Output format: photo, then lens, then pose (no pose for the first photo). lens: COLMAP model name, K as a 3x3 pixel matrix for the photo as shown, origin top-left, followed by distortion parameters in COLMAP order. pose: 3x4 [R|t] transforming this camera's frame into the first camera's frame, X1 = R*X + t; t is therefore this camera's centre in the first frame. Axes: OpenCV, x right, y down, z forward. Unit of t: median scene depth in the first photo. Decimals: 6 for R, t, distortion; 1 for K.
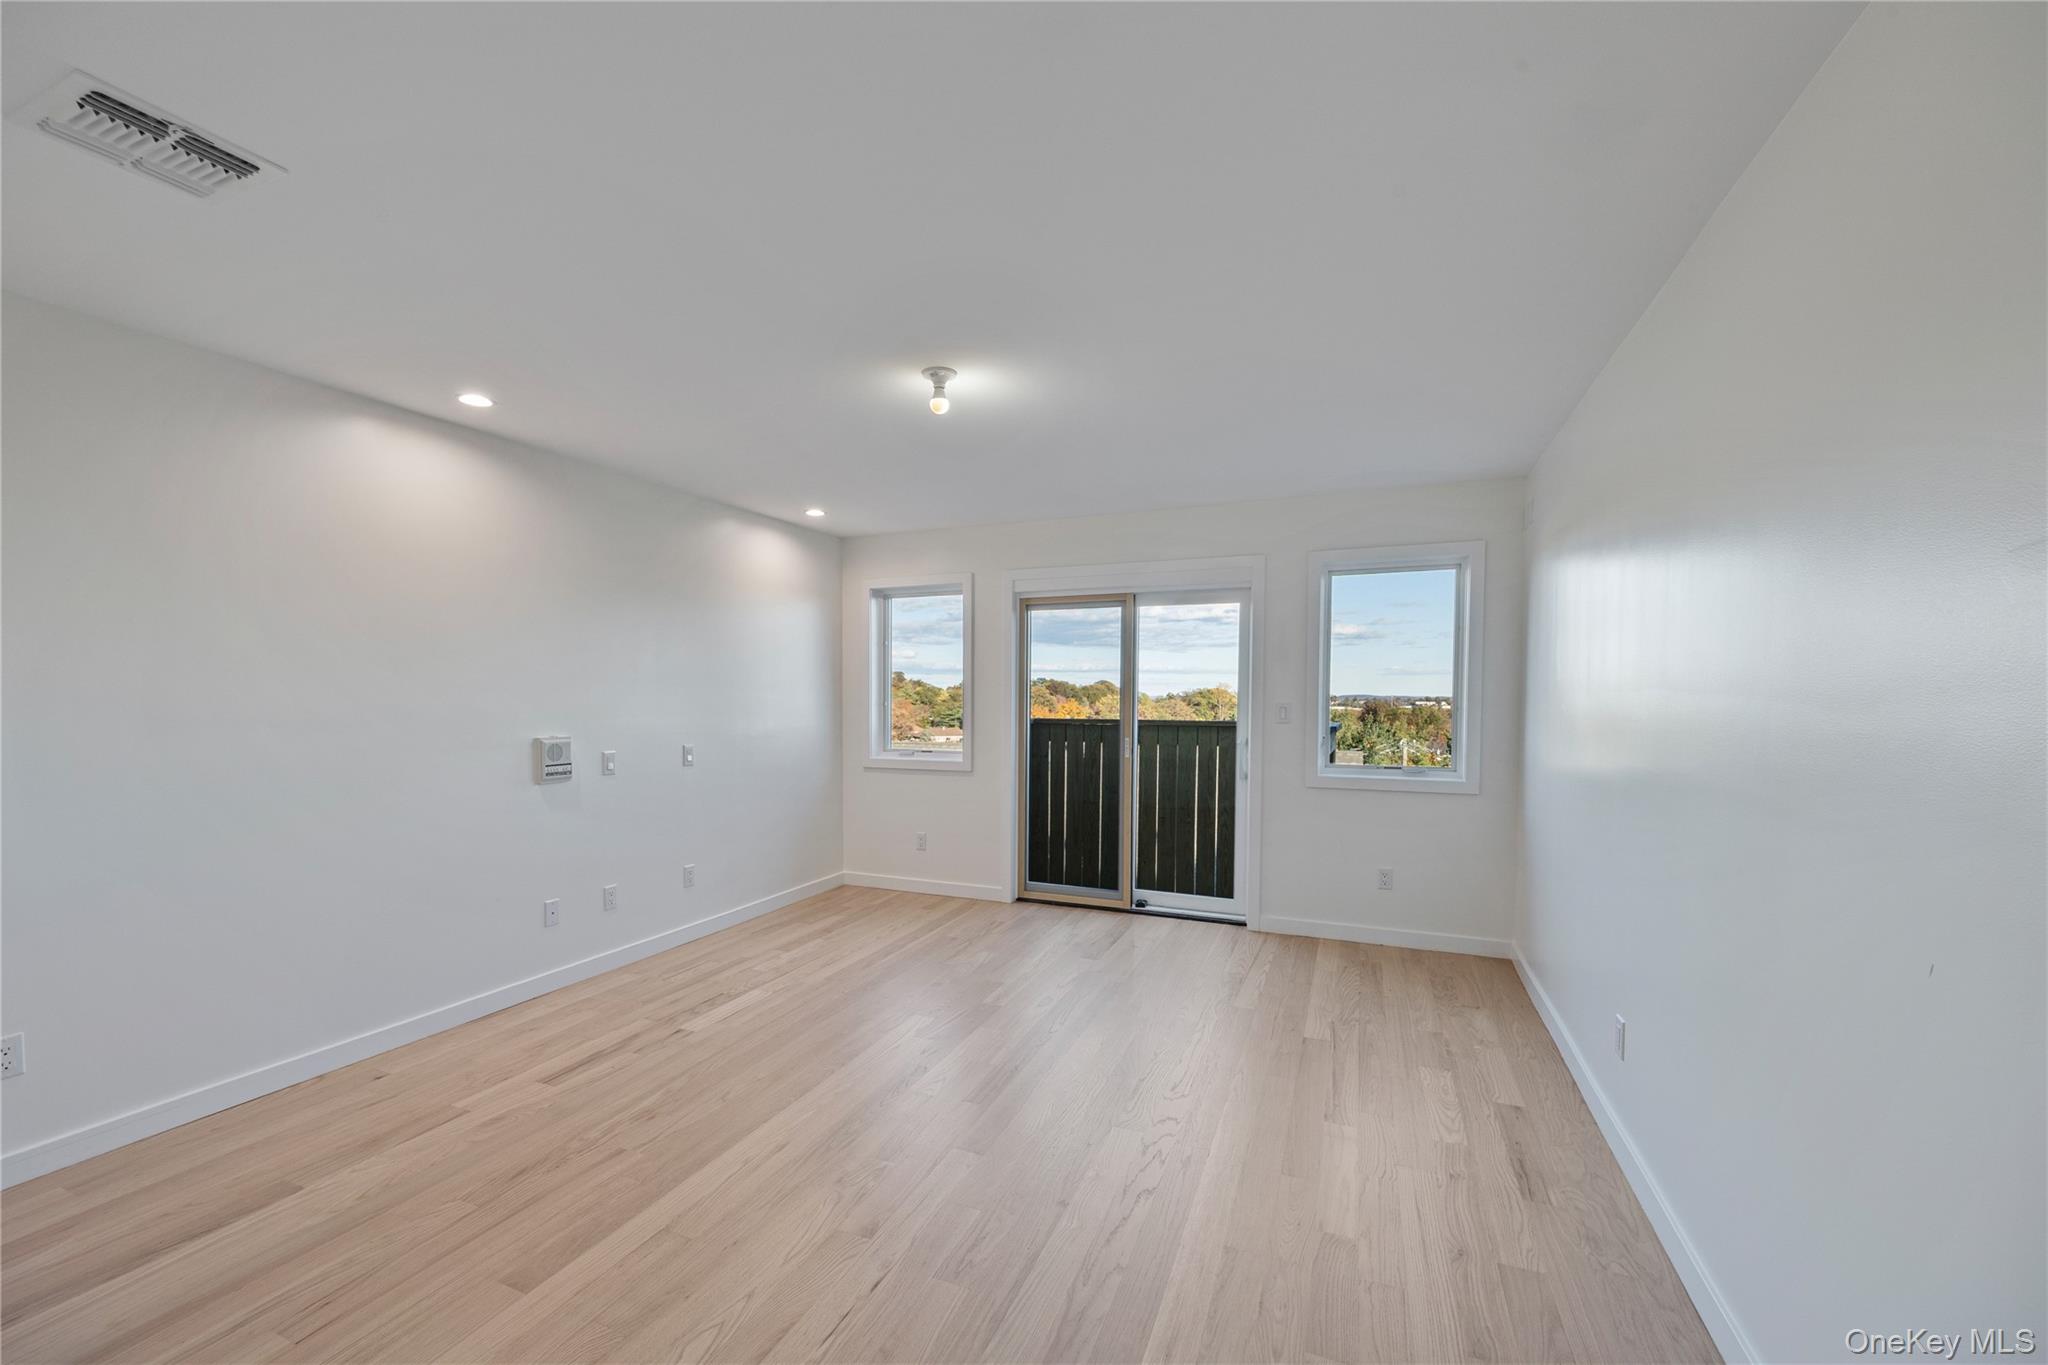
lens RADIAL K [[841.0, 0, 1016.7], [0, 841.0, 738.1], [0, 0, 1]] dist [0.020200, 0.000112]
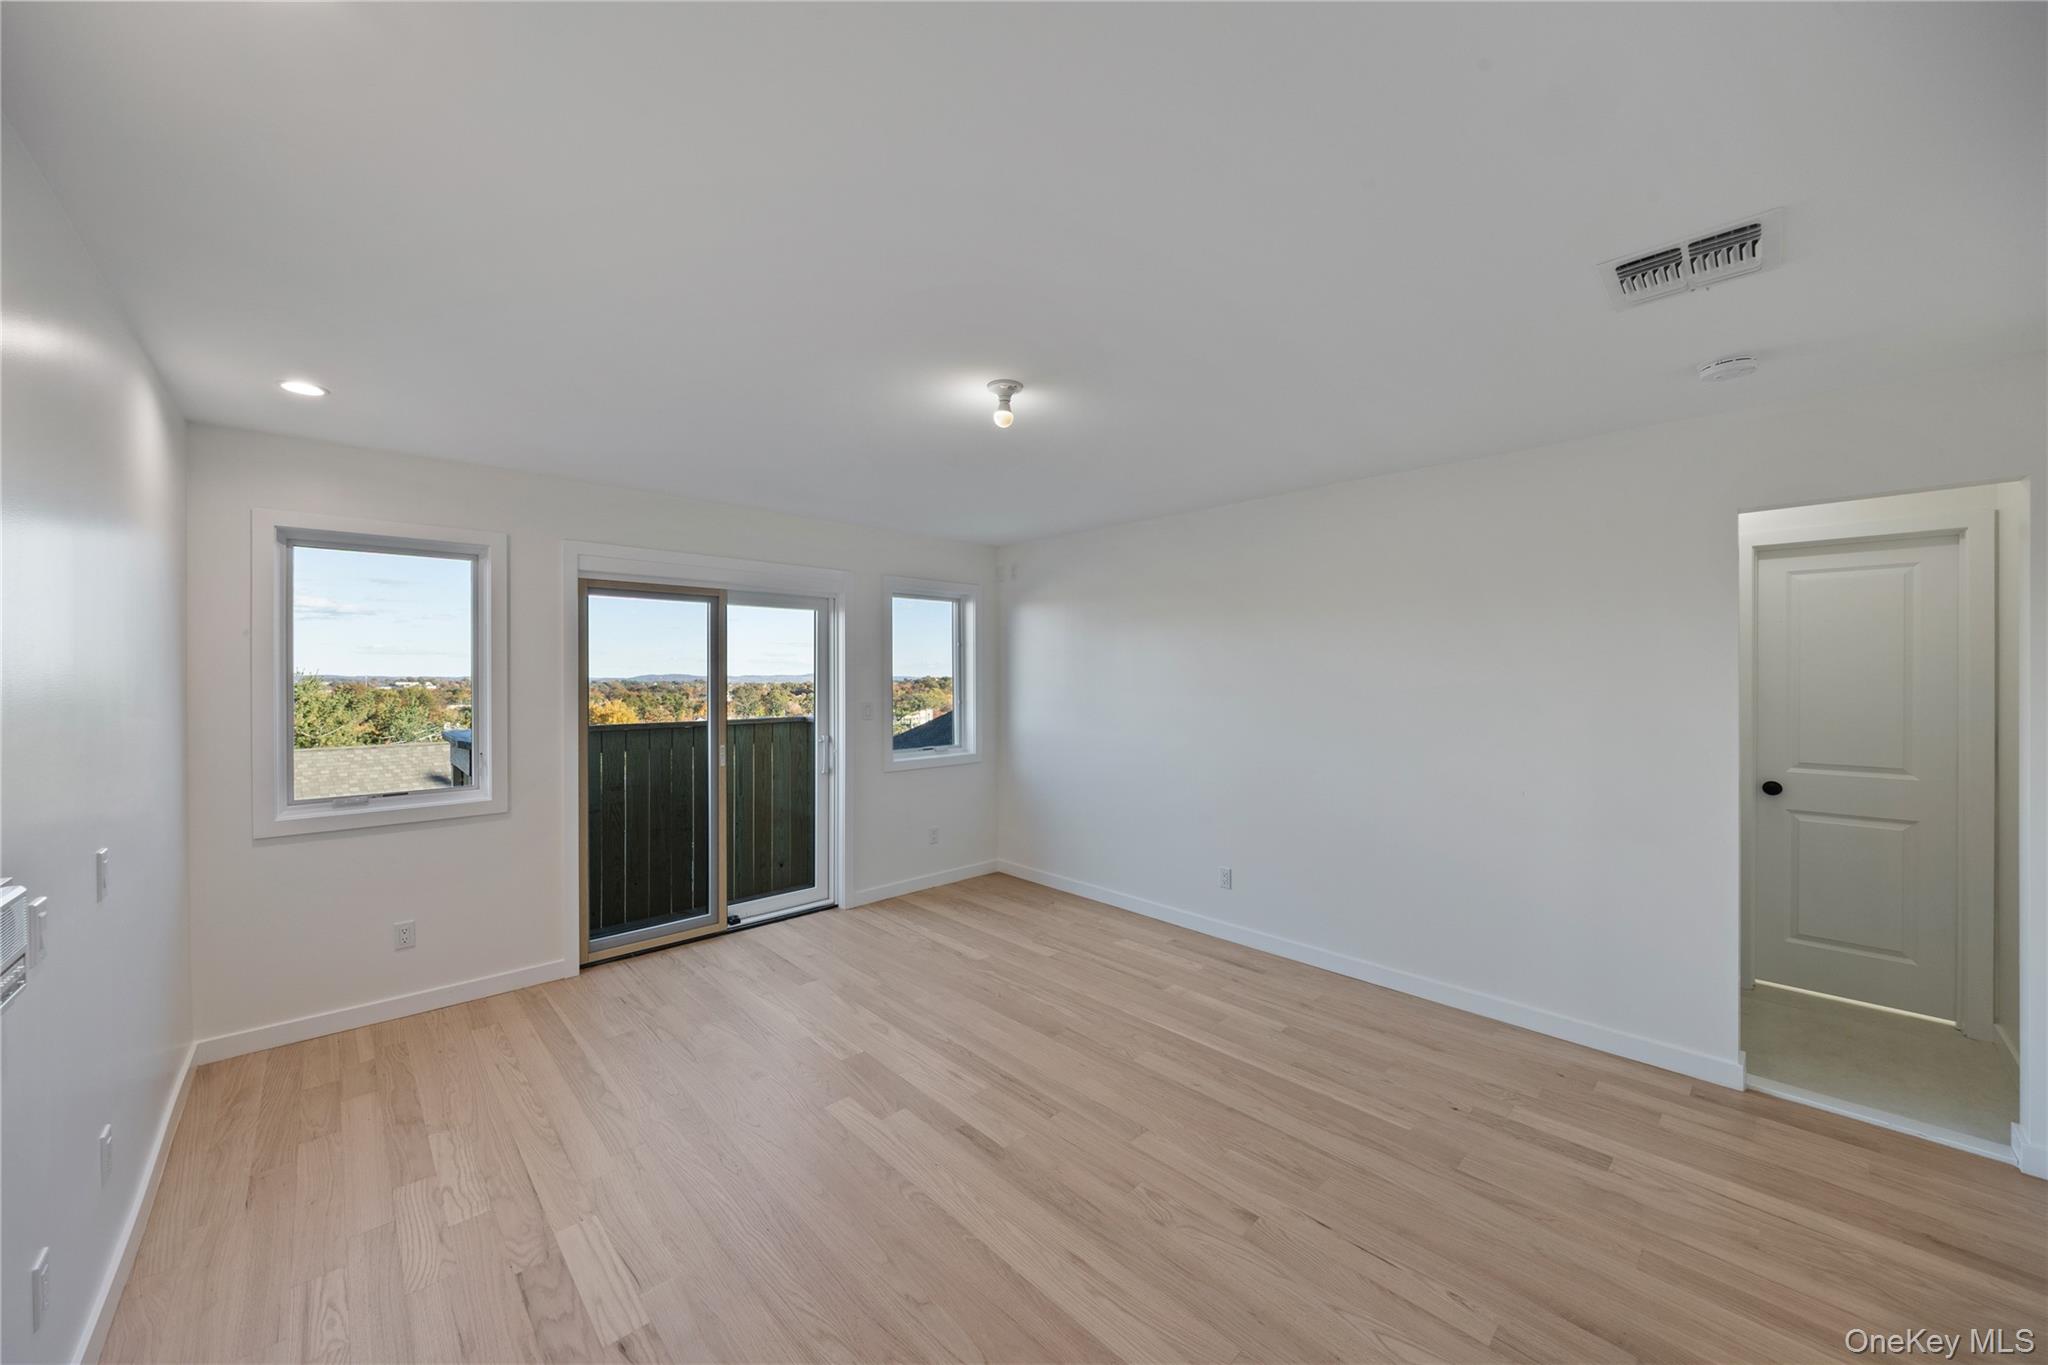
lens RADIAL K [[748.6, 0, 1029.4], [0, 748.6, 673.8], [0, 0, 1]] dist [-0.000327, -0.000234]
pose [[0.390181, -0.002755, 0.920734, -0.493804], [0.049682, 0.998602, -0.018066, -0.045517], [-0.919397, 0.052793, 0.389772, 0.360712]]
